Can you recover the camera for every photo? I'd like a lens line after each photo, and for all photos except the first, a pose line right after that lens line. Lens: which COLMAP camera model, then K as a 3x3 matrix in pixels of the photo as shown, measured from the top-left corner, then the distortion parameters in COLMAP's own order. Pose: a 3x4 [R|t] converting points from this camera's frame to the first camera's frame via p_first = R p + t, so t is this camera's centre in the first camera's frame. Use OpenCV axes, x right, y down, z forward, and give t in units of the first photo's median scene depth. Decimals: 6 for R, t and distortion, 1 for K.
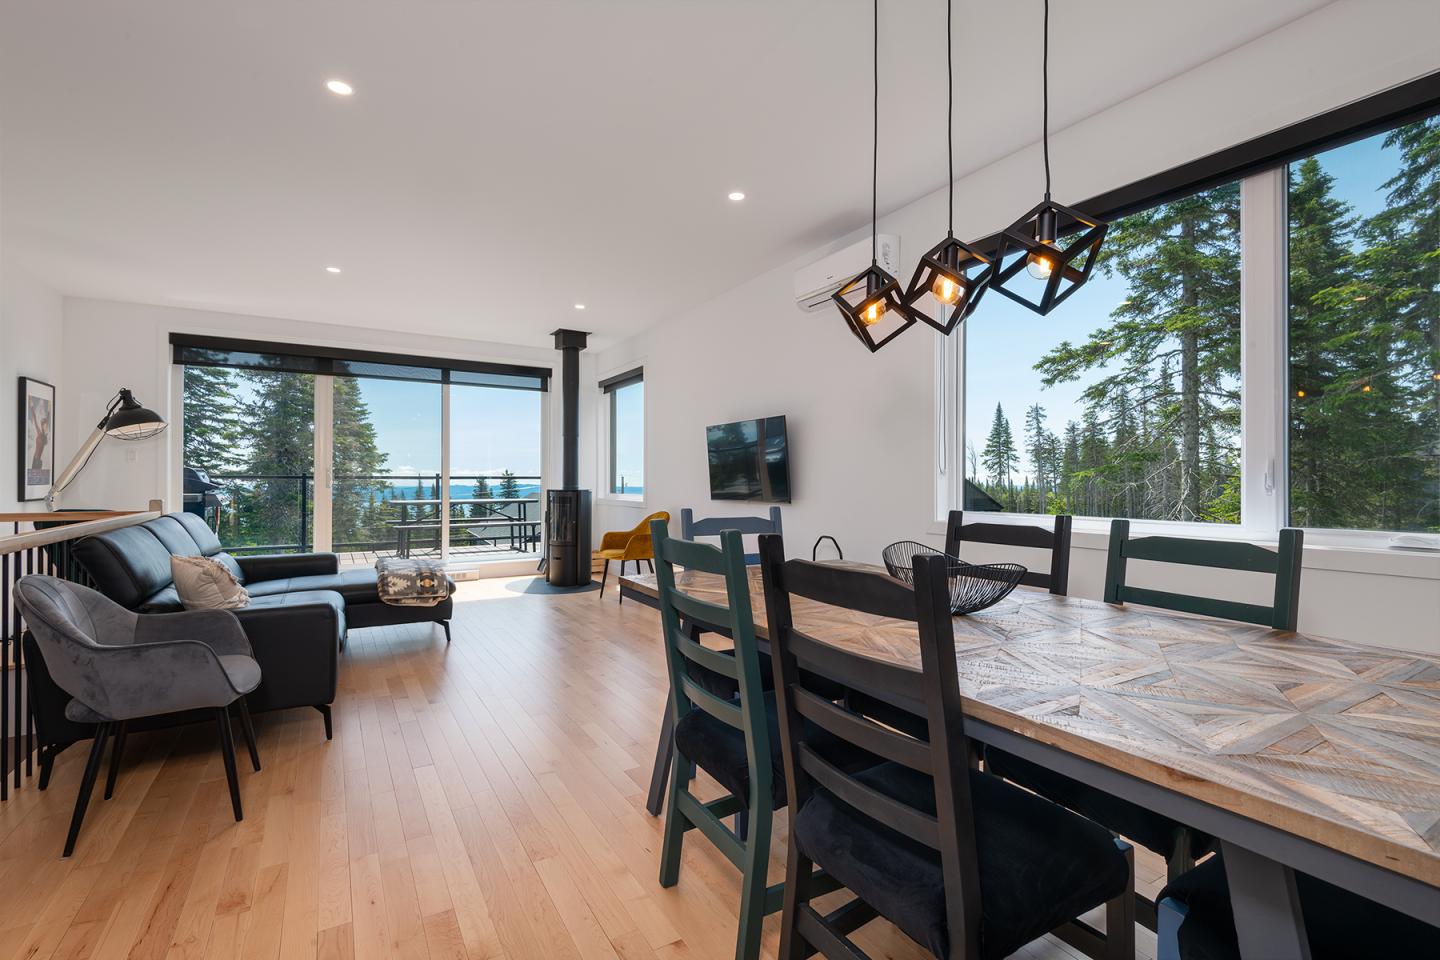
lens RADIAL K [[650.7, 0, 725.2], [0, 650.7, 474.3], [0, 0, 1]] dist [0.002690, -0.003896]
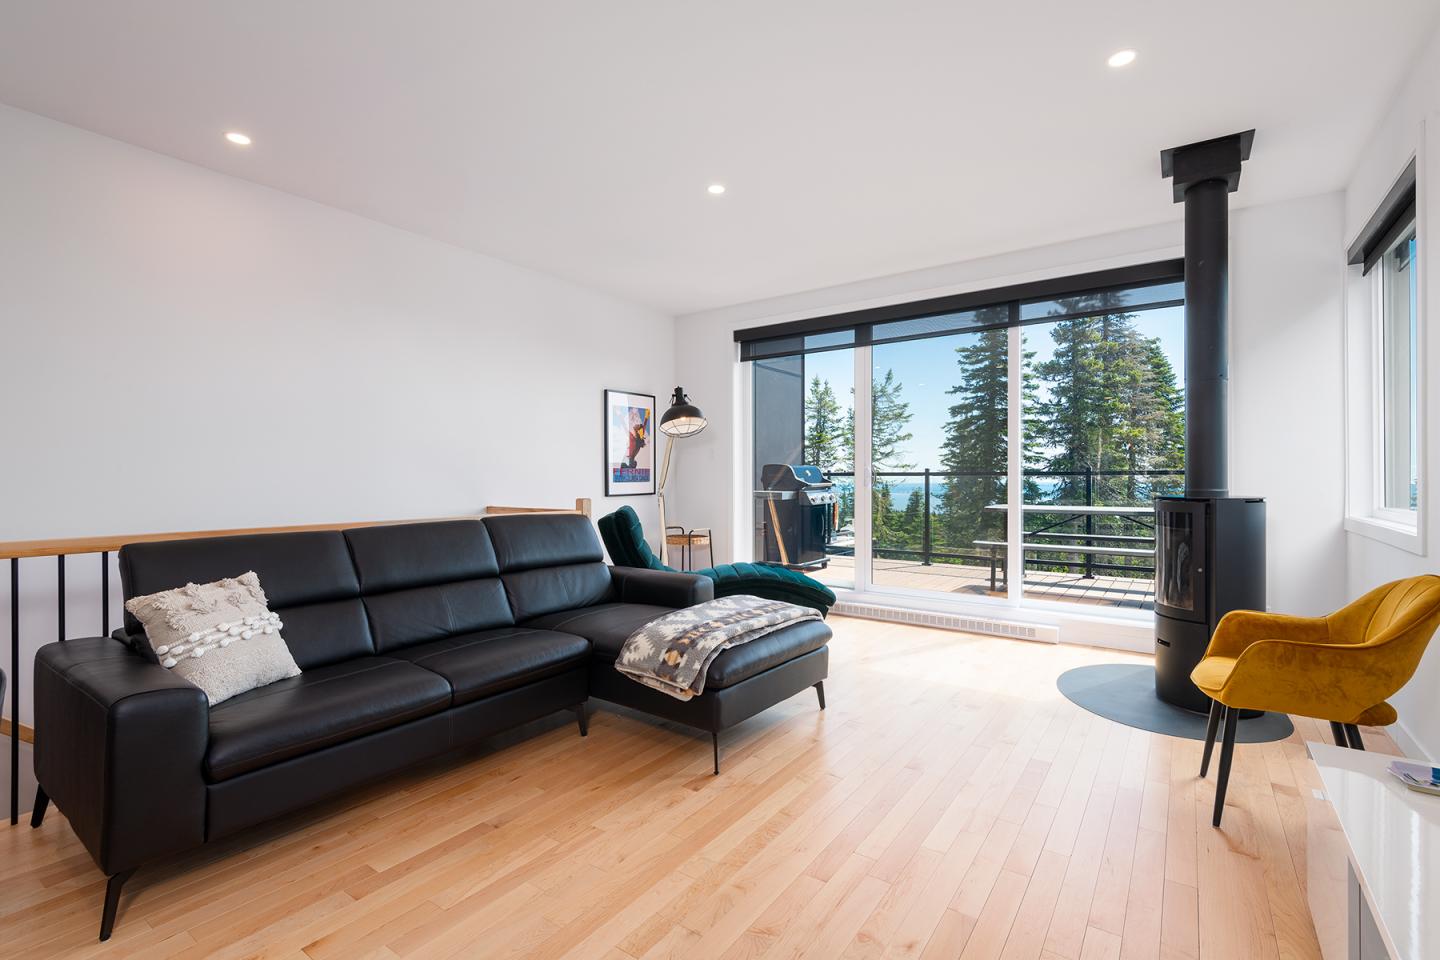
lens RADIAL K [[650.7, 0, 718.3], [0, 650.7, 477.9], [0, 0, 1]] dist [0.002690, -0.003896]
pose [[0.392527, -0.001735, -0.919739, 0.012003], [0.011407, 0.999930, 0.002982, 0.001264], [0.919670, -0.011662, 0.392520, 0.121080]]
